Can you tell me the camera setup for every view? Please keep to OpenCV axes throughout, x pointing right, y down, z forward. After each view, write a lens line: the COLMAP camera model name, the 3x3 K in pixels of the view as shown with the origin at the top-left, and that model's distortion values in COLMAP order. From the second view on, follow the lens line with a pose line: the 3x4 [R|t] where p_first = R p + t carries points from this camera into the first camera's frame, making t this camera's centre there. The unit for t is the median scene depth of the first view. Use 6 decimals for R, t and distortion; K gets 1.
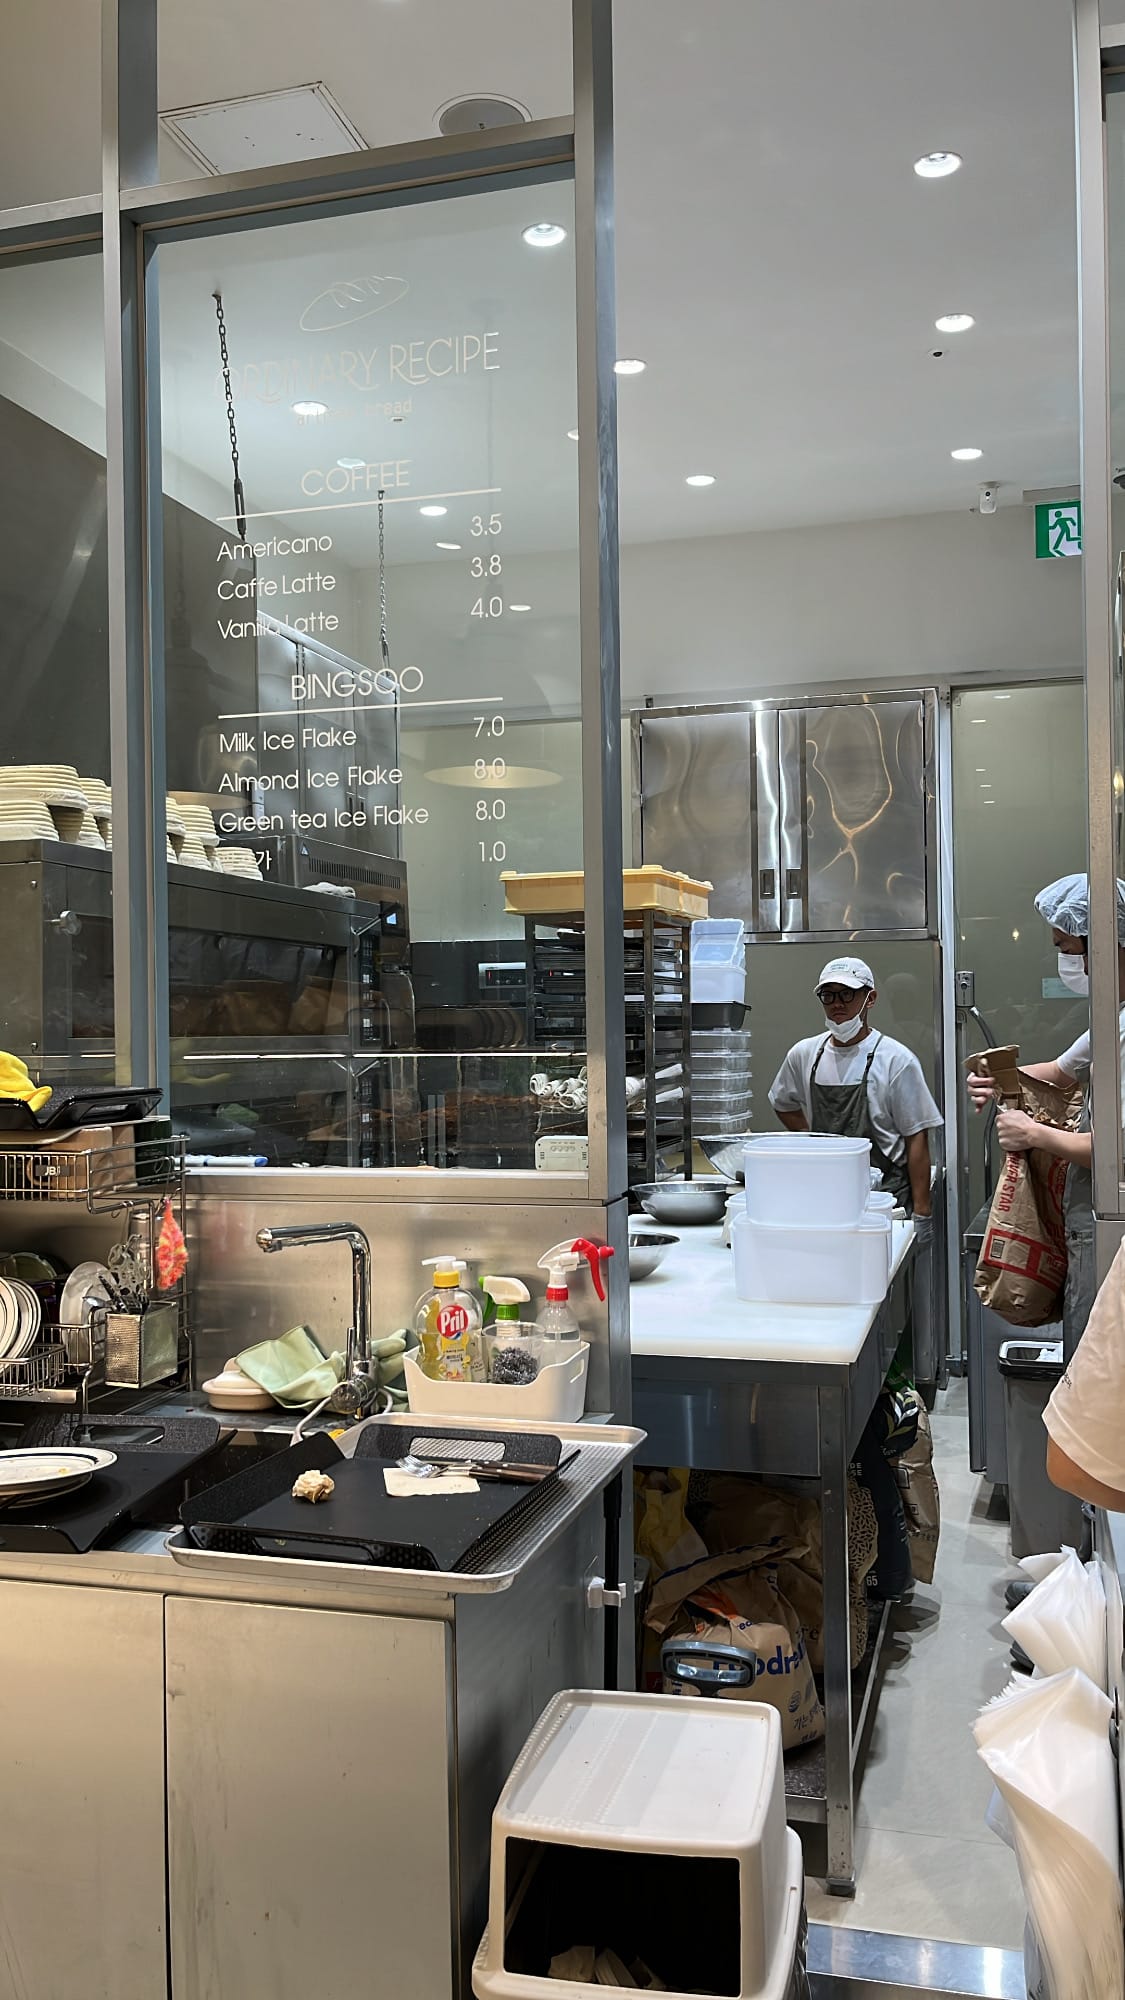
lens RADIAL K [[1620.1, 0, 500.8], [0, 1620.1, 1002.4], [0, 0, 1]] dist [0.078867, -0.132019]
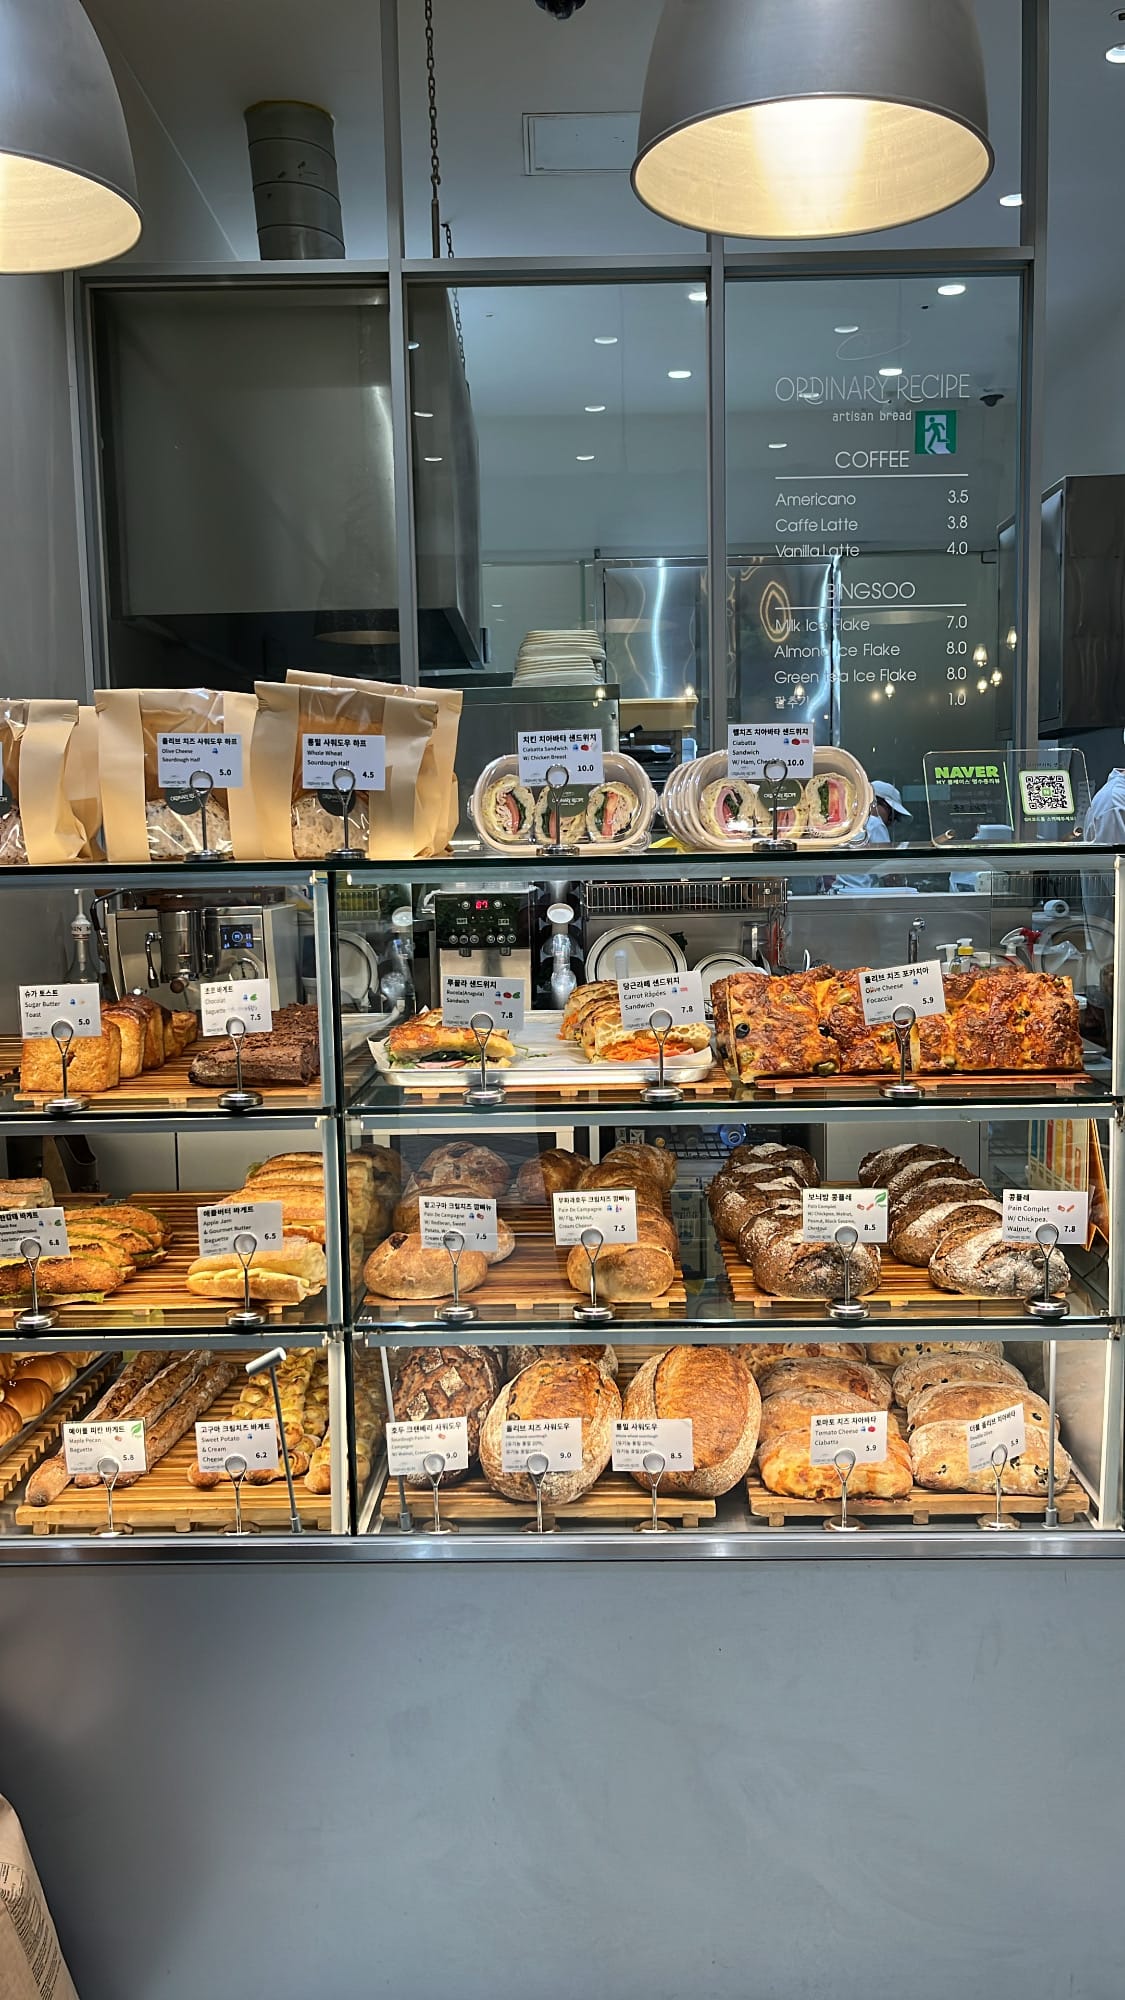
lens RADIAL K [[1620.1, 0, 500.8], [0, 1620.1, 1002.4], [0, 0, 1]] dist [0.078867, -0.132019]
pose [[0.965541, -0.025113, 0.259035, -0.267902], [-0.004635, 0.993516, 0.113598, 0.008279], [-0.260208, -0.110884, 0.959164, -0.154230]]
